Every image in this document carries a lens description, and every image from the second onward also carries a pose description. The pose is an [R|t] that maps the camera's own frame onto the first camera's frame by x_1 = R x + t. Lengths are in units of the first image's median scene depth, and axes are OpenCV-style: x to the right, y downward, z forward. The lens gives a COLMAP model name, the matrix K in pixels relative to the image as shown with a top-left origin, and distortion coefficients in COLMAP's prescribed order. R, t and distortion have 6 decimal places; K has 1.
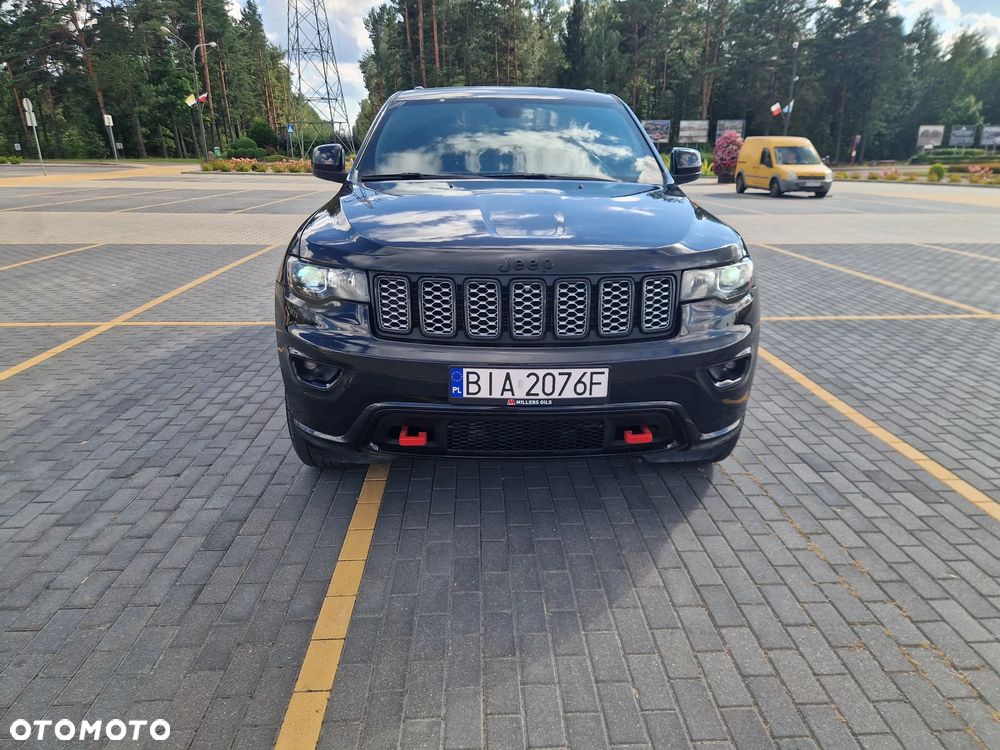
lens RADIAL K [[679.9, 0, 500.0], [0, 679.9, 375.0], [0, 0, 1]] dist [0.075803, -0.059696]
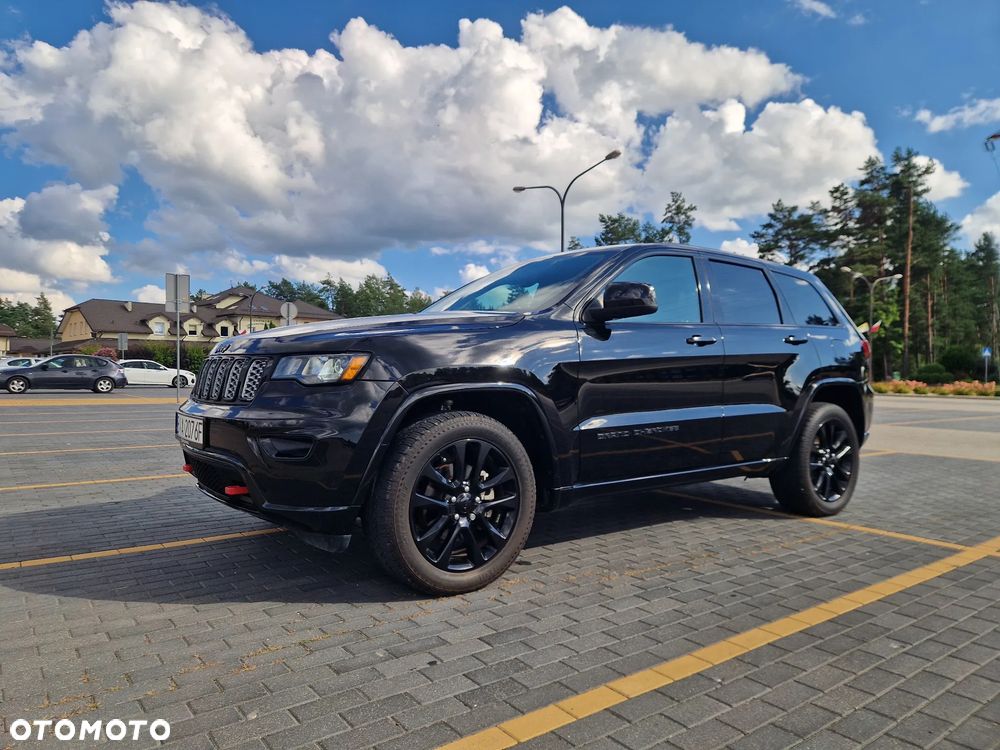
lens RADIAL K [[671.7, 0, 484.9], [0, 671.7, 364.9], [0, 0, 1]] dist [0.071228, -0.064168]
pose [[0.556241, -0.007718, -0.830985, 1.524419], [-0.268534, 0.944642, -0.188524, -0.009561], [0.786438, 0.328012, 0.523376, 0.705783]]
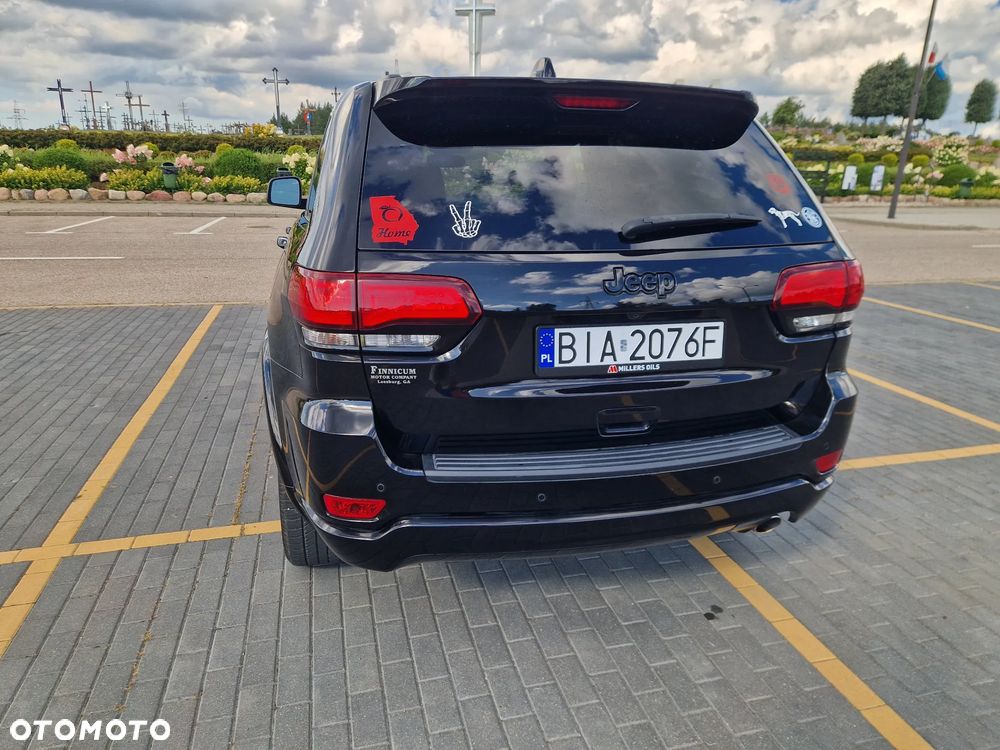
lens RADIAL K [[672.0, 0, 496.9], [0, 672.0, 377.1], [0, 0, 1]] dist [0.073911, -0.066169]
pose [[-0.978700, 0.037108, -0.201915, 0.296147], [-0.086121, 0.818595, 0.567878, -1.196134], [0.186360, 0.573172, -0.797963, 3.554256]]
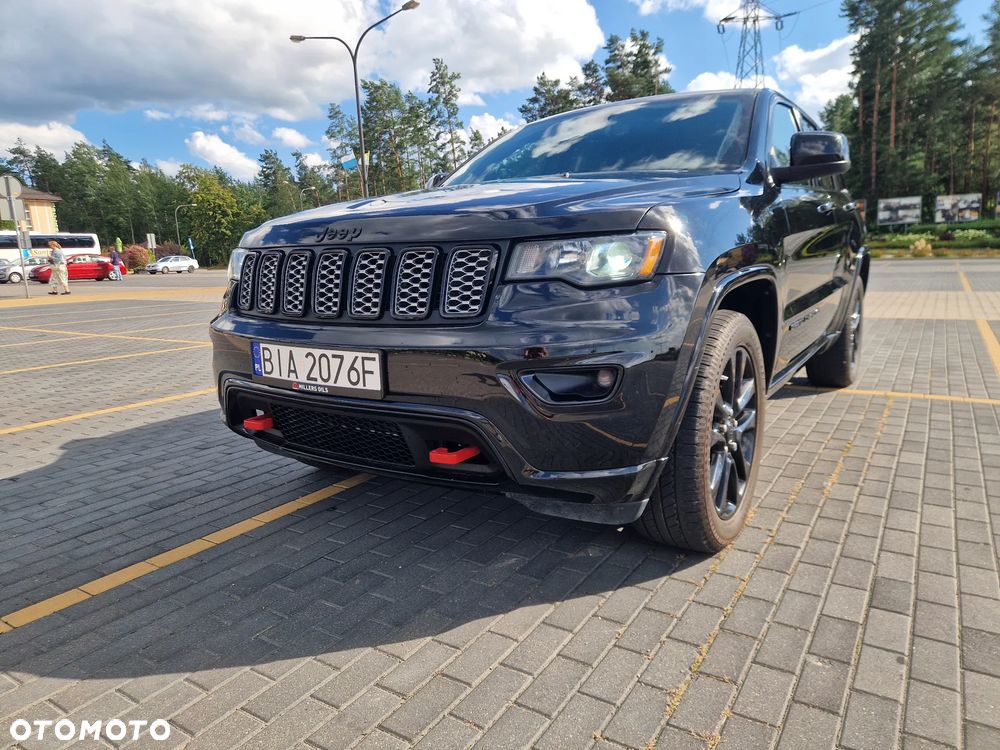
lens RADIAL K [[672.0, 0, 496.9], [0, 672.0, 377.1], [0, 0, 1]] dist [0.073911, -0.066169]
pose [[0.814634, 0.078133, -0.574689, 0.723645], [-0.150597, 0.985393, -0.079505, 0.058731], [0.560082, 0.151314, 0.814501, 0.435690]]
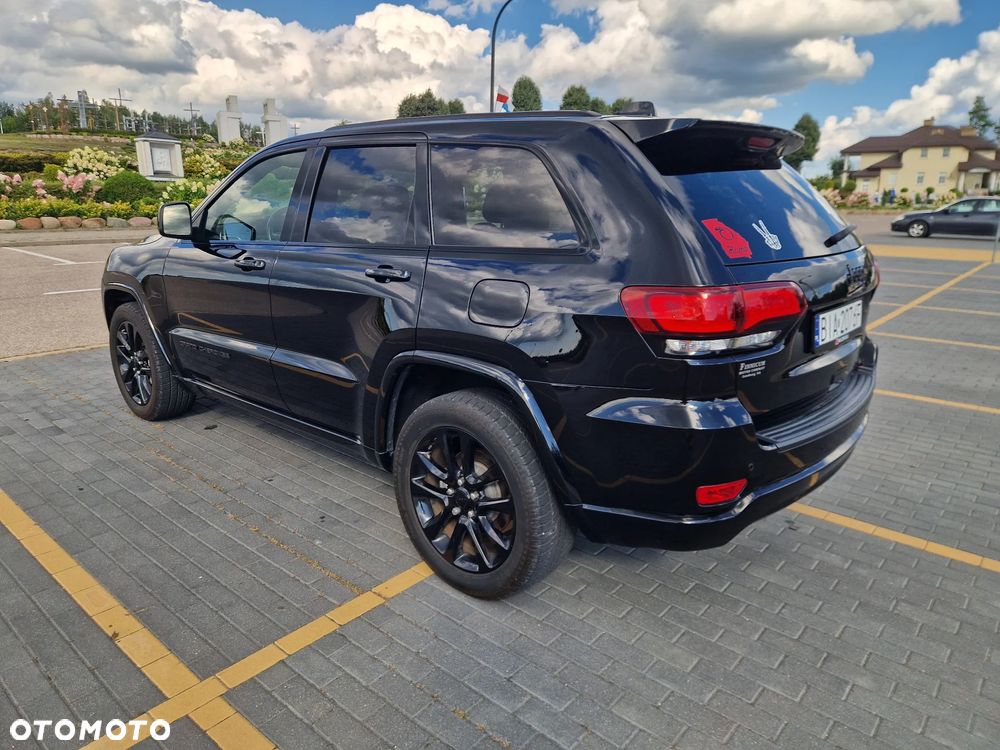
lens RADIAL K [[671.7, 0, 484.9], [0, 671.7, 364.9], [0, 0, 1]] dist [0.071228, -0.064168]
pose [[-0.696873, 0.163771, -0.698246, 1.106747], [-0.237299, 0.866092, 0.439970, -1.075361], [0.676800, 0.472296, -0.564693, 3.199858]]
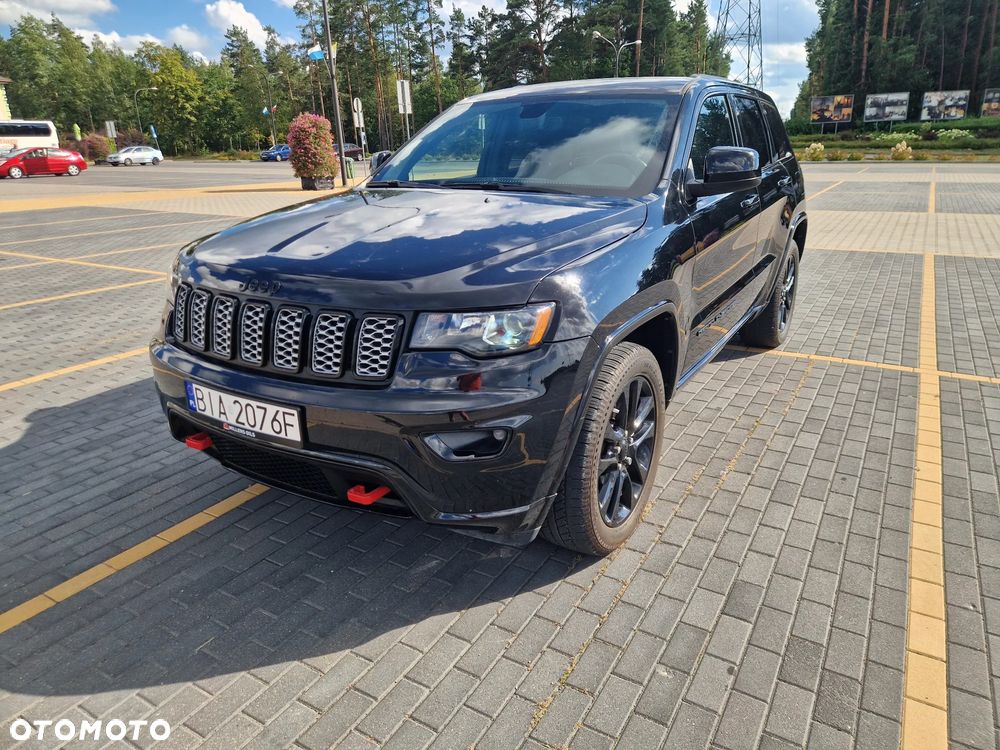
lens RADIAL K [[669.2, 0, 501.7], [0, 669.2, 368.5], [0, 0, 1]] dist [0.077083, -0.065822]
pose [[0.832595, 0.158105, -0.530837, 0.834573], [-0.151479, 0.986854, 0.056338, -0.153378], [0.532766, 0.033504, 0.845599, 0.394588]]
